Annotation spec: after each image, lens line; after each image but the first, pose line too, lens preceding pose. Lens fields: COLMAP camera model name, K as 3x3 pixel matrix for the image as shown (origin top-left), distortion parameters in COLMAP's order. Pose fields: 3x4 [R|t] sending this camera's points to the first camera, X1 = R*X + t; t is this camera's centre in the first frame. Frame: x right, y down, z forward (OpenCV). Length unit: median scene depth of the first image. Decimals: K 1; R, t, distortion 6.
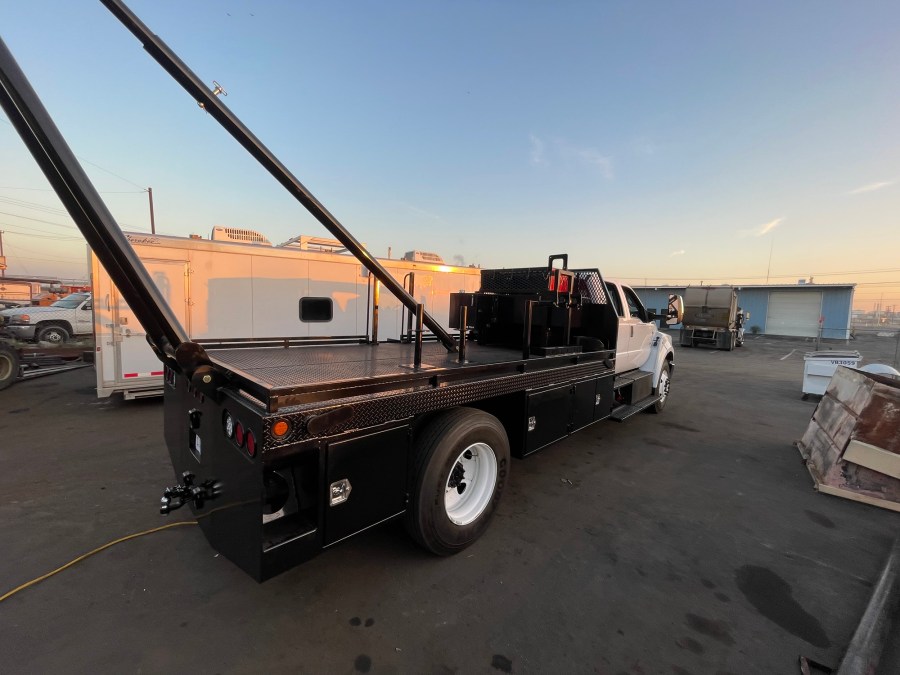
lens RADIAL K [[364.2, 0, 450.0], [0, 364.2, 337.5], [0, 0, 1]] dist [-0.001100, -0.000153]
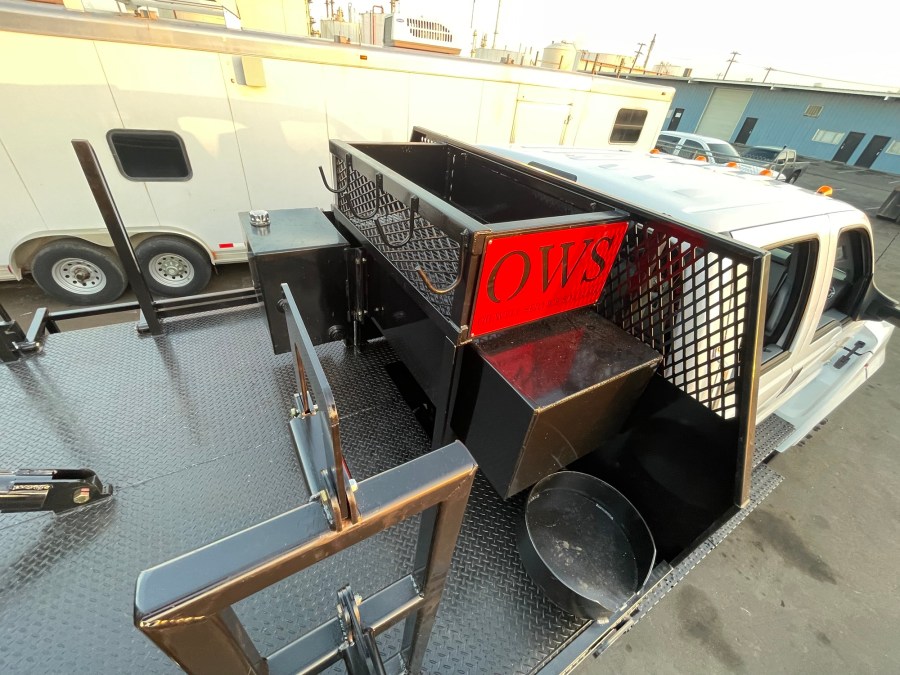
lens RADIAL K [[364.2, 0, 450.0], [0, 364.2, 337.5], [0, 0, 1]] dist [-0.001100, -0.000153]
pose [[0.963183, 0.204011, -0.175097, 0.203434], [-0.091191, 0.860590, 0.501068, -0.154459], [0.252910, -0.466653, 0.847509, 0.534638]]
